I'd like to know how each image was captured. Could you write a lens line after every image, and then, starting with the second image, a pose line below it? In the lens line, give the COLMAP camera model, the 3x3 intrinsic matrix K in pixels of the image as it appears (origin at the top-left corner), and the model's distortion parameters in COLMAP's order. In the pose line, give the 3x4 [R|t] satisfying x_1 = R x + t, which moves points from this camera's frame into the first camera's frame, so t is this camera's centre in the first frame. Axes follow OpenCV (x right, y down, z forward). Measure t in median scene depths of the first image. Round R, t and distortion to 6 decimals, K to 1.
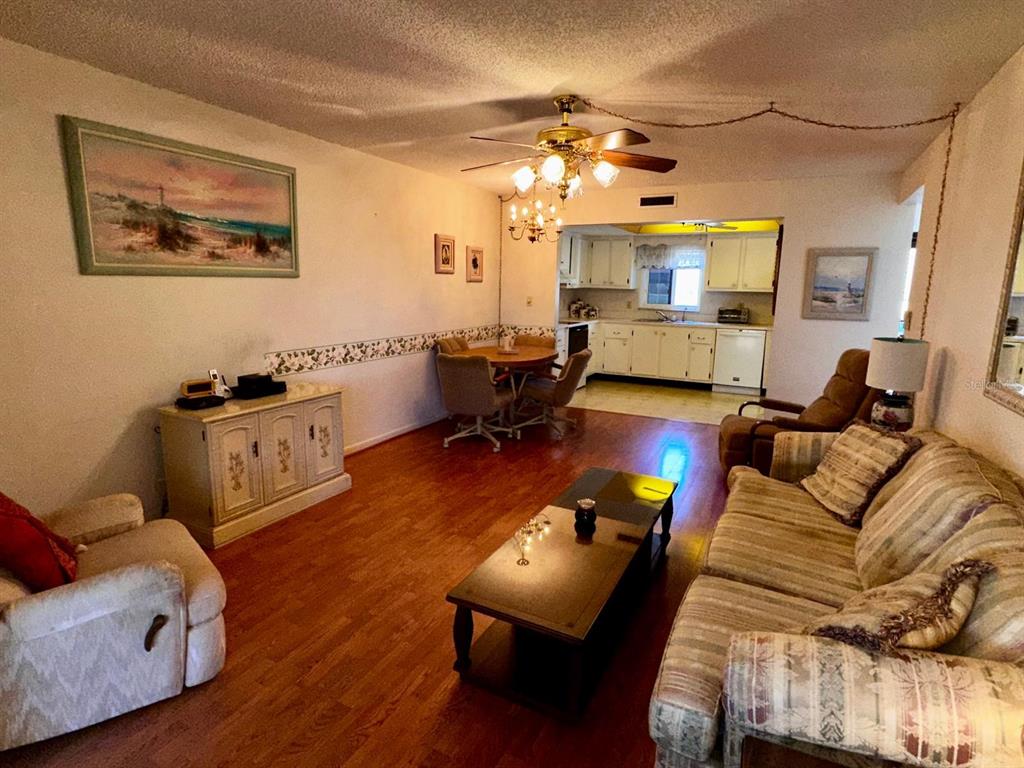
lens RADIAL K [[545.9, 0, 514.5], [0, 545.9, 383.8], [0, 0, 1]] dist [-0.004502, -0.000478]
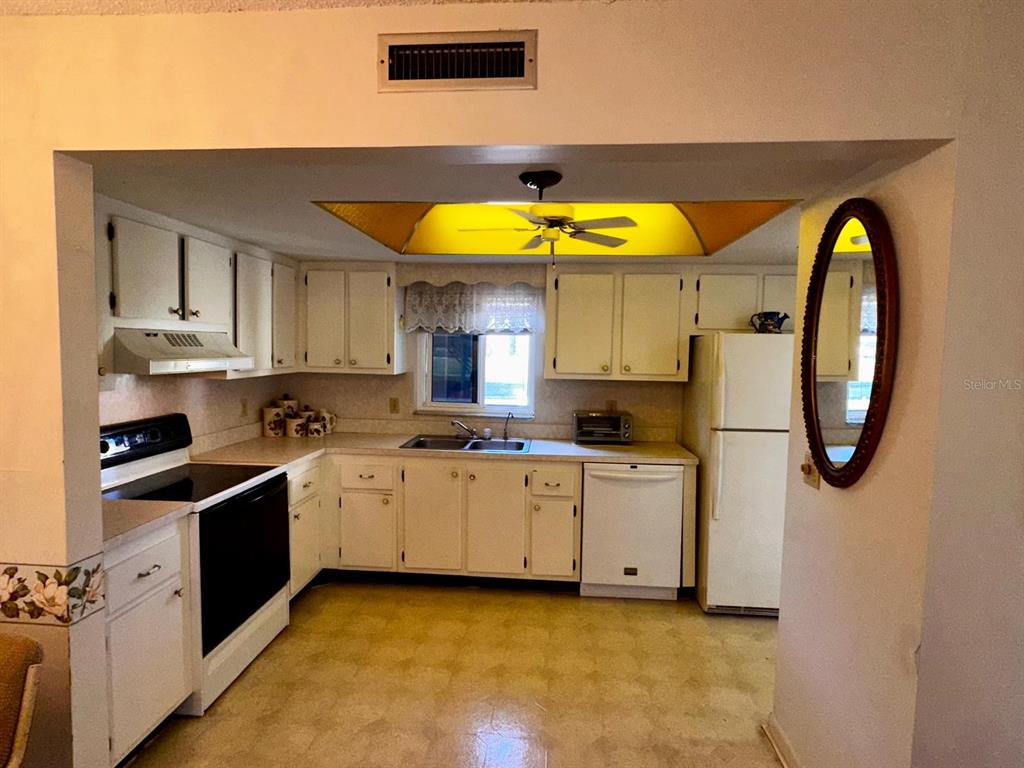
lens RADIAL K [[545.9, 0, 510.2], [0, 545.9, 384.5], [0, 0, 1]] dist [-0.004502, -0.000478]
pose [[0.925772, -0.025162, 0.377243, 0.130994], [0.065854, 0.993262, -0.095359, -0.117441], [-0.372302, 0.113124, 0.921192, 0.547385]]
